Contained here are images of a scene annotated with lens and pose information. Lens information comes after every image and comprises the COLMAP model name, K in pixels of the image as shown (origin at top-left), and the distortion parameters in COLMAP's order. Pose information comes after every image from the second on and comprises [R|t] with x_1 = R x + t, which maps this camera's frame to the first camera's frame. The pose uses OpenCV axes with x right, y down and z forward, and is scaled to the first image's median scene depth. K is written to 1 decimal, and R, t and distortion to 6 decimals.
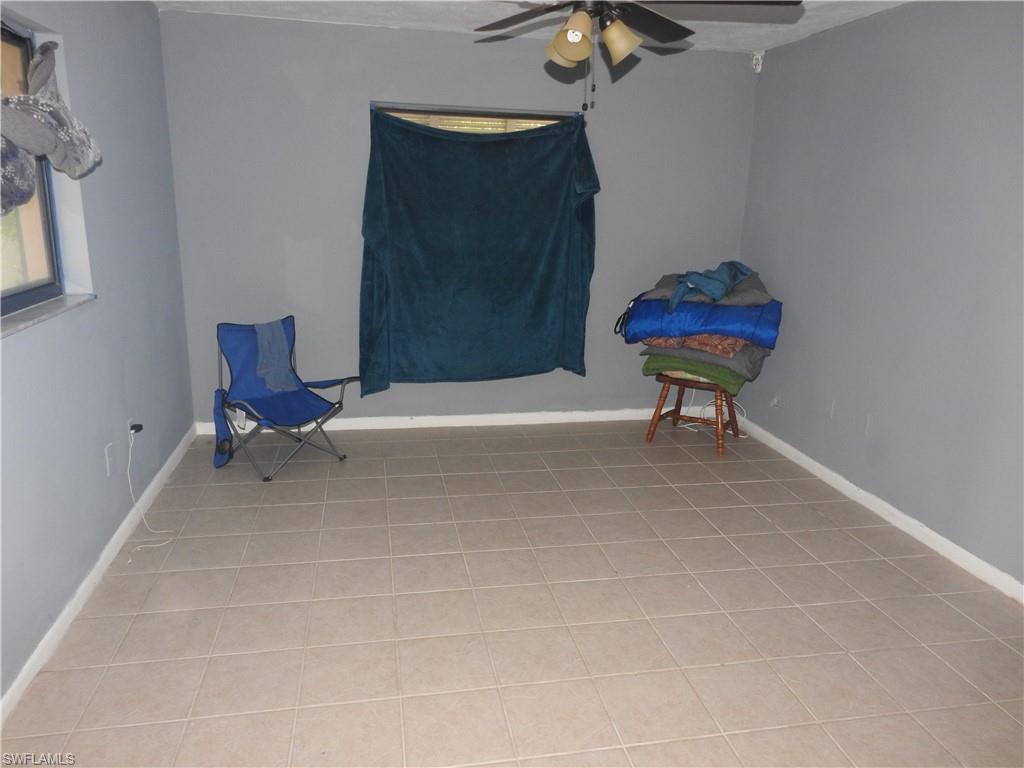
lens RADIAL K [[728.6, 0, 512.0], [0, 728.6, 384.0], [0, 0, 1]] dist [-0.002575, 0.000599]
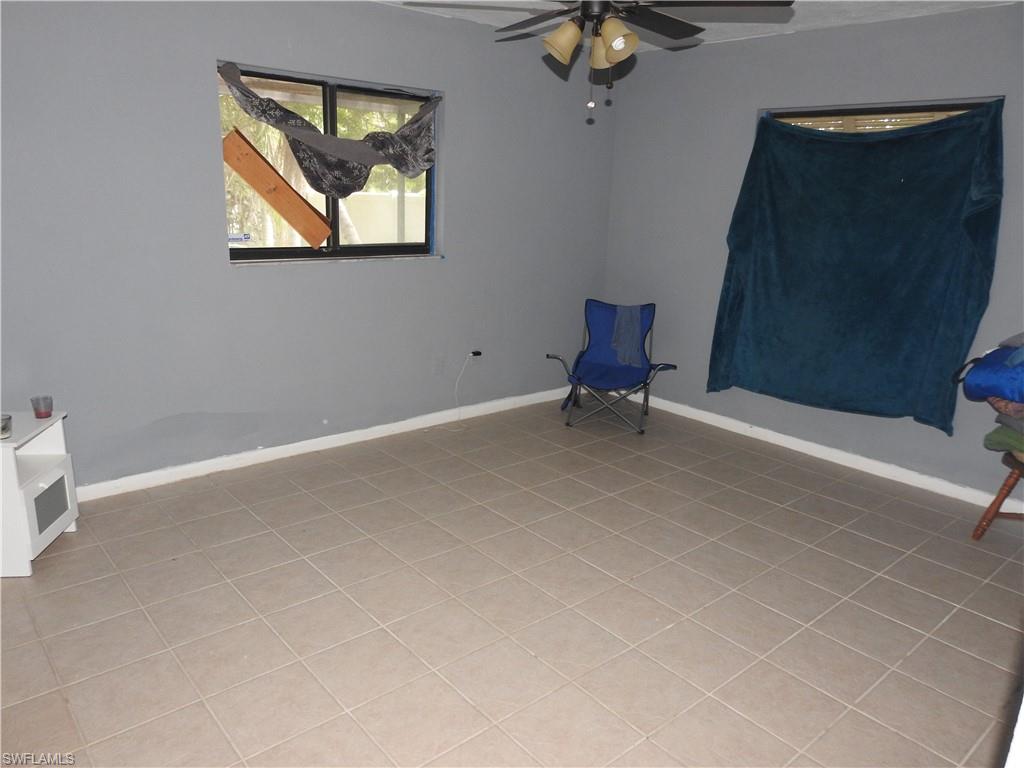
lens RADIAL K [[728.6, 0, 512.0], [0, 728.6, 384.0], [0, 0, 1]] dist [-0.002575, 0.000599]
pose [[0.500910, 0.215805, -0.838163, 0.564443], [-0.238127, 0.965404, 0.106255, -0.039967], [0.832097, 0.146365, 0.534970, 0.209866]]
